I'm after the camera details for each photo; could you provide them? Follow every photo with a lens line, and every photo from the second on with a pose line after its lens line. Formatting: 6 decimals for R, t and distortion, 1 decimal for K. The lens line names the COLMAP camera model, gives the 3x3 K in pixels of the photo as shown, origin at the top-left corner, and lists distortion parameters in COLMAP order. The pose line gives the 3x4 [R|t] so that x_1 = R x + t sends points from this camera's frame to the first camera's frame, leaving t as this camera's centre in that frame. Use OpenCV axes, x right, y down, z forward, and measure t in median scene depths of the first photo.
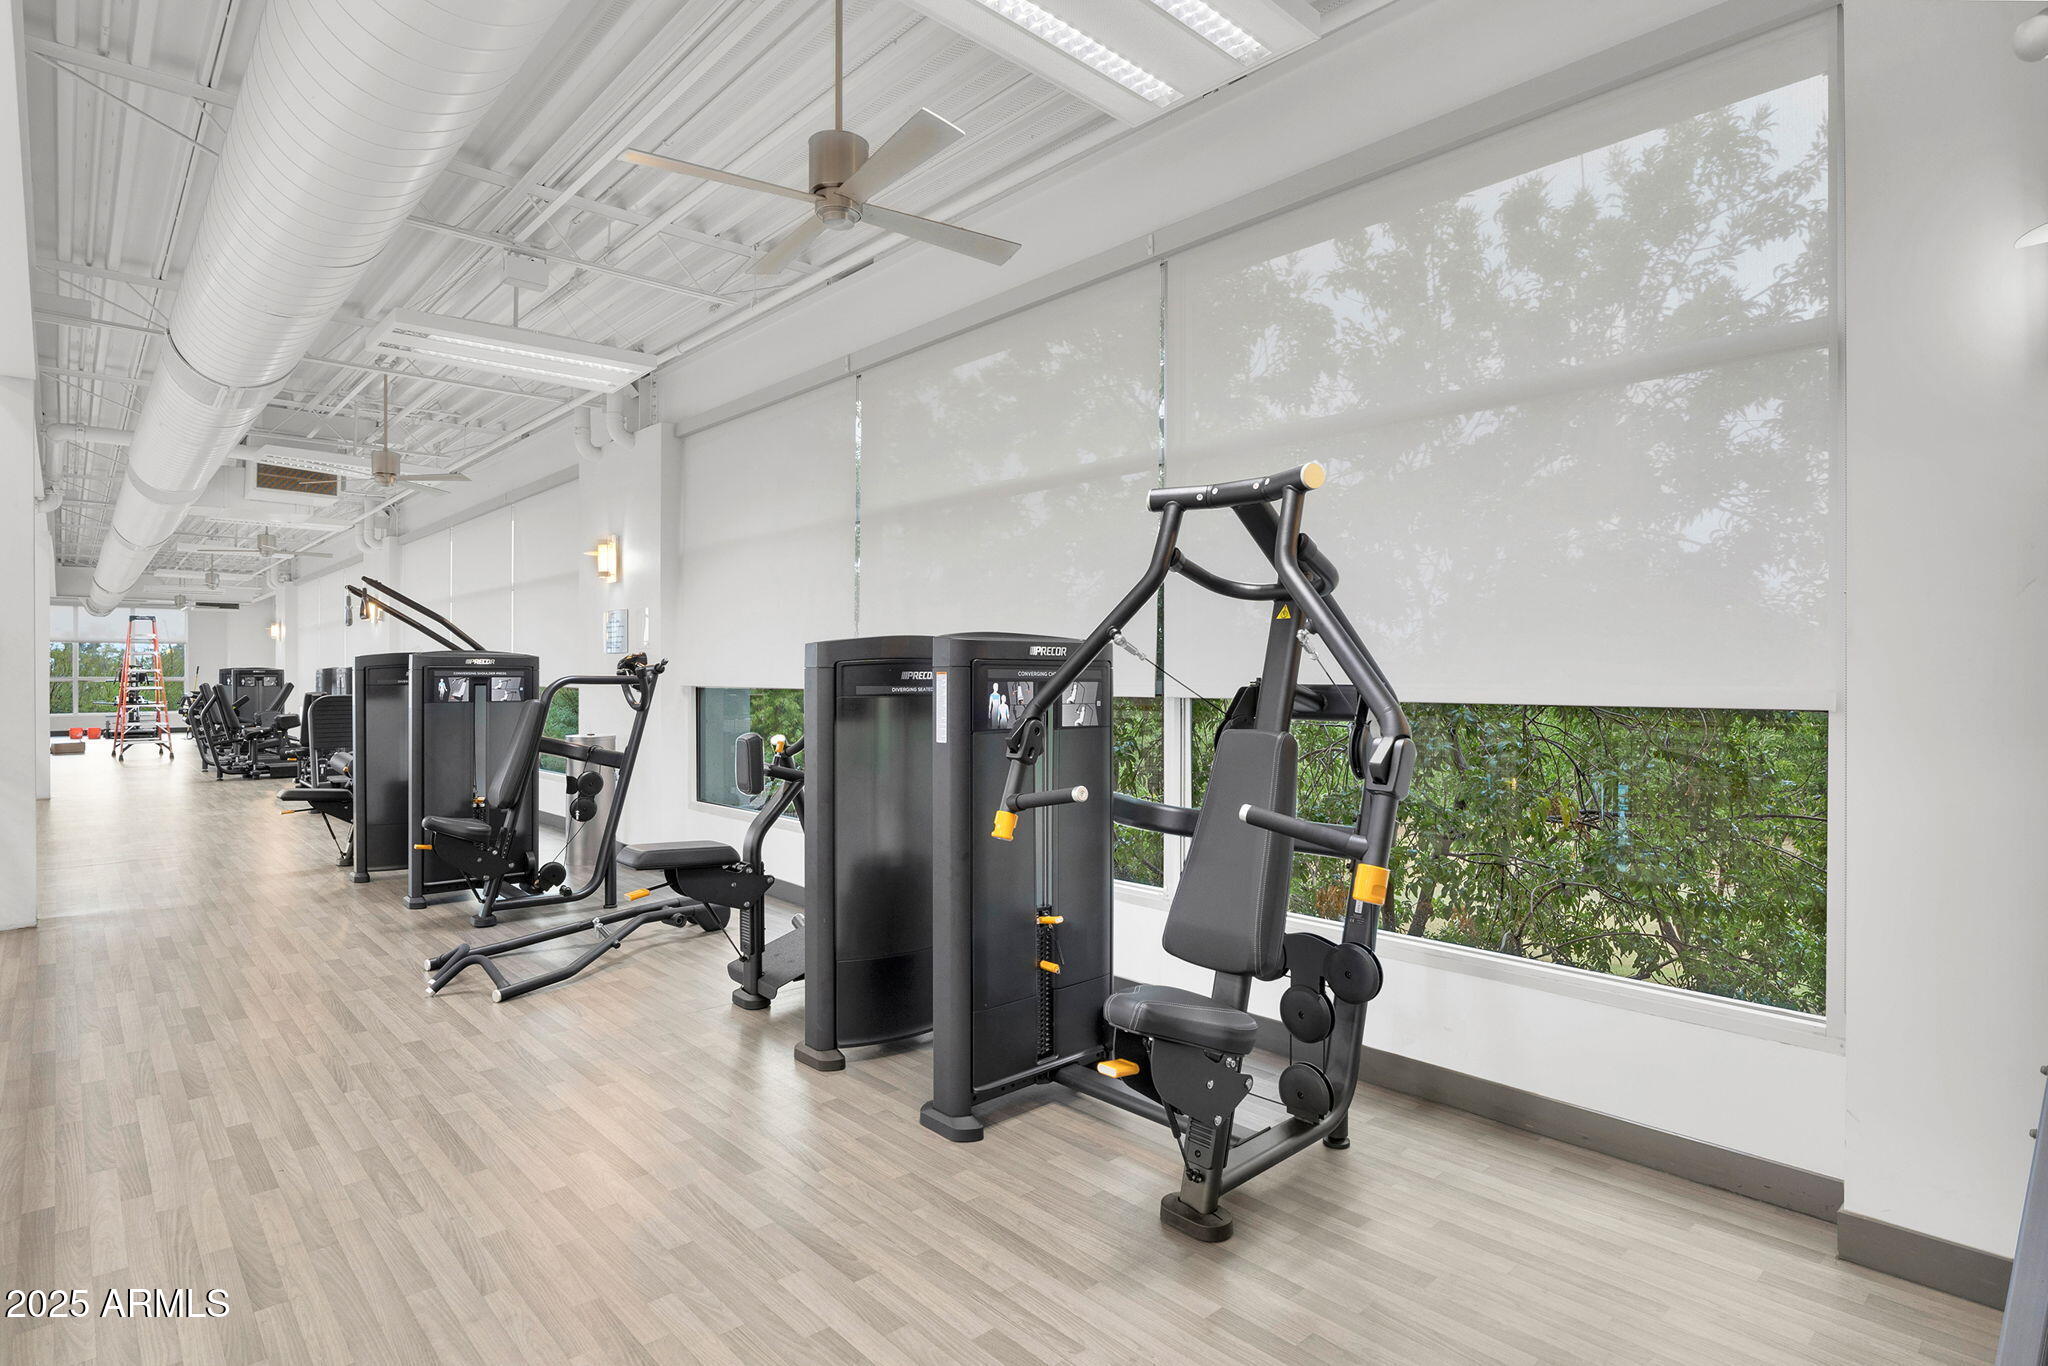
lens RADIAL K [[1028.4, 0, 1024.0], [0, 1028.4, 683.0], [0, 0, 1]] dist [-0.001859, 0.000106]
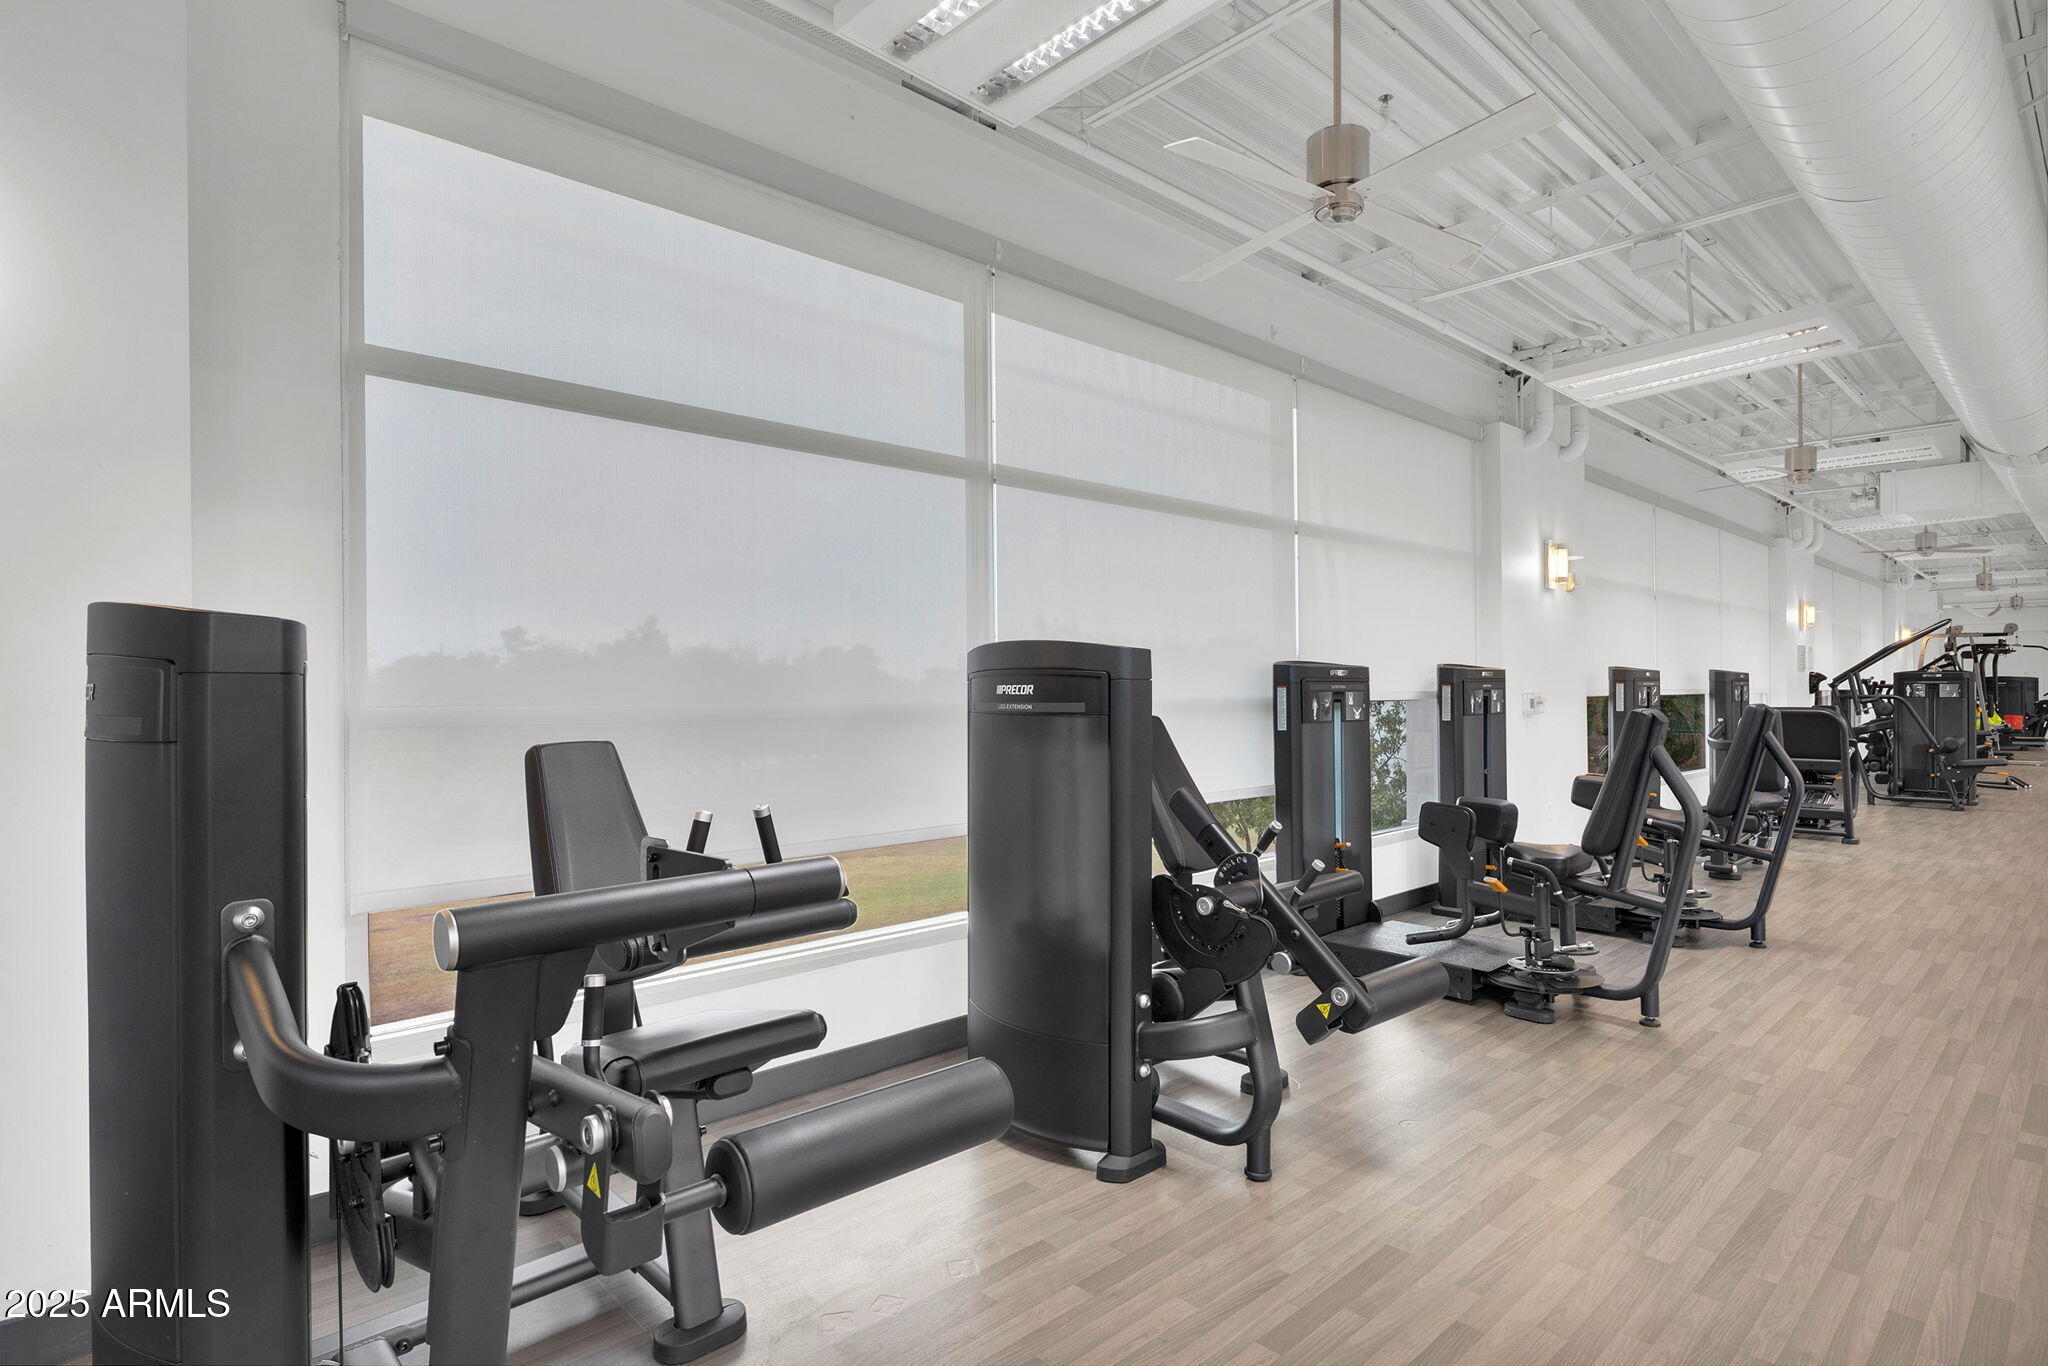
lens RADIAL K [[1028.4, 0, 1024.0], [0, 1028.4, 683.0], [0, 0, 1]] dist [-0.001859, 0.000106]
pose [[0.008505, -0.007528, 0.999935, -1.319770], [0.013710, 0.999879, 0.007411, -0.027015], [-0.999870, 0.013646, 0.008608, 1.466310]]
